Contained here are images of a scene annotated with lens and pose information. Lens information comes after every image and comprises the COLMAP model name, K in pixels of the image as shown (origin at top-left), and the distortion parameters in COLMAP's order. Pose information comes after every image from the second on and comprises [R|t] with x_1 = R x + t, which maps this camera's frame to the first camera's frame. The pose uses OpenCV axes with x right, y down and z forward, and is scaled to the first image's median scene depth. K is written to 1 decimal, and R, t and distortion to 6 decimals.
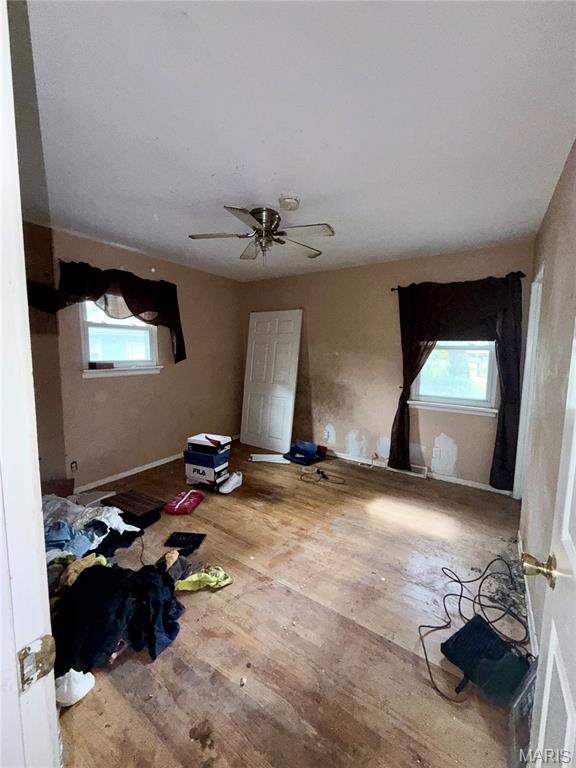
lens RADIAL K [[306.2, 0, 287.5], [0, 306.2, 381.9], [0, 0, 1]] dist [0.001919, -0.000794]
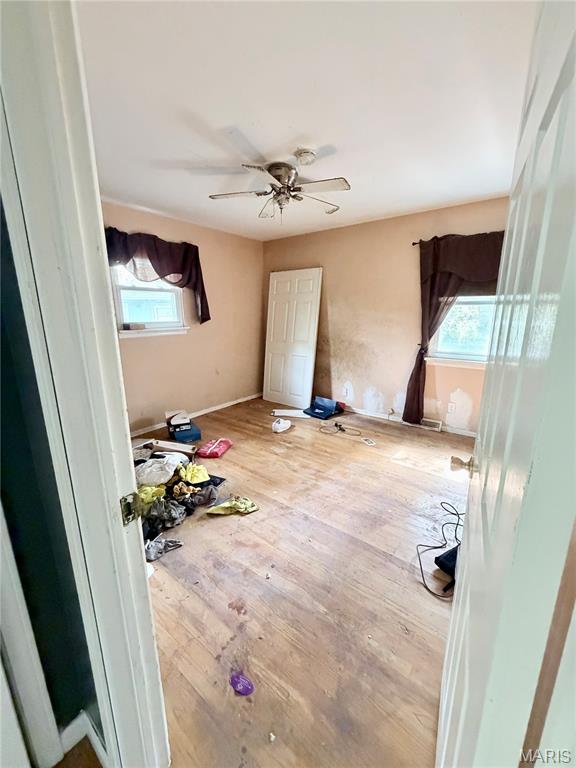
lens RADIAL K [[306.2, 0, 287.6], [0, 306.2, 382.9], [0, 0, 1]] dist [0.001919, -0.000794]
pose [[0.997395, -0.002533, -0.072082, 0.013617], [0.011310, 0.992512, 0.121618, 0.022998], [0.071234, -0.122117, 0.989956, -0.073712]]
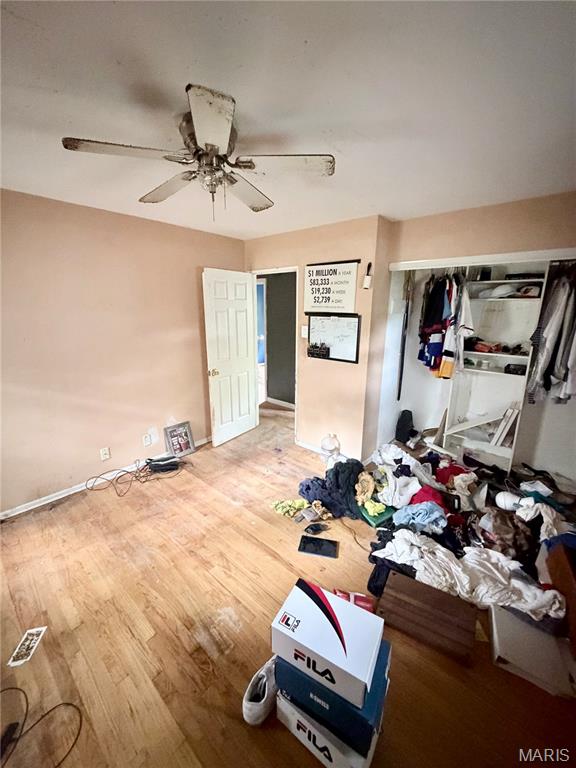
lens RADIAL K [[306.2, 0, 288.0], [0, 306.2, 384.0], [0, 0, 1]] dist [0.001919, -0.000794]
pose [[-0.991576, -0.044881, 0.121506, -0.307780], [-0.000864, 0.940323, 0.340281, -0.265005], [-0.129527, 0.337309, -0.932440, 1.609157]]
